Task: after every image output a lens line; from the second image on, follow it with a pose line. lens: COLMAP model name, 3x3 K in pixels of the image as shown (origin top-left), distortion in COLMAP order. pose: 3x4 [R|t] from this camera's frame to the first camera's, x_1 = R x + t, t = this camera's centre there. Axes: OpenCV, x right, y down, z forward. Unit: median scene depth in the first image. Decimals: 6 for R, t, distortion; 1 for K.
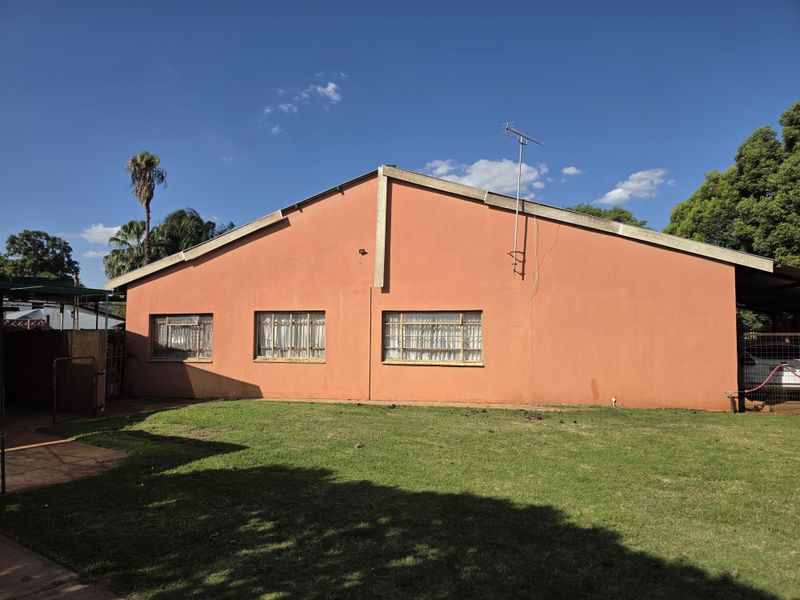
lens RADIAL K [[537.8, 0, 390.0], [0, 537.8, 303.6], [0, 0, 1]] dist [0.083142, -0.074409]
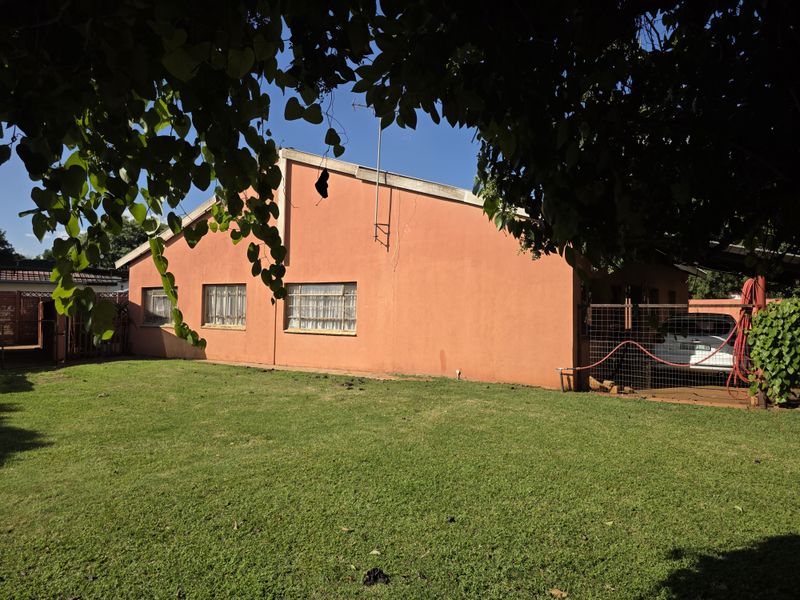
lens RADIAL K [[539.6, 0, 401.7], [0, 539.6, 296.6], [0, 0, 1]] dist [0.077205, -0.069279]
pose [[0.940381, -0.000273, -0.340124, 0.583067], [0.013074, 0.999290, 0.035345, 0.004736], [0.339873, -0.037684, 0.939716, 0.052374]]
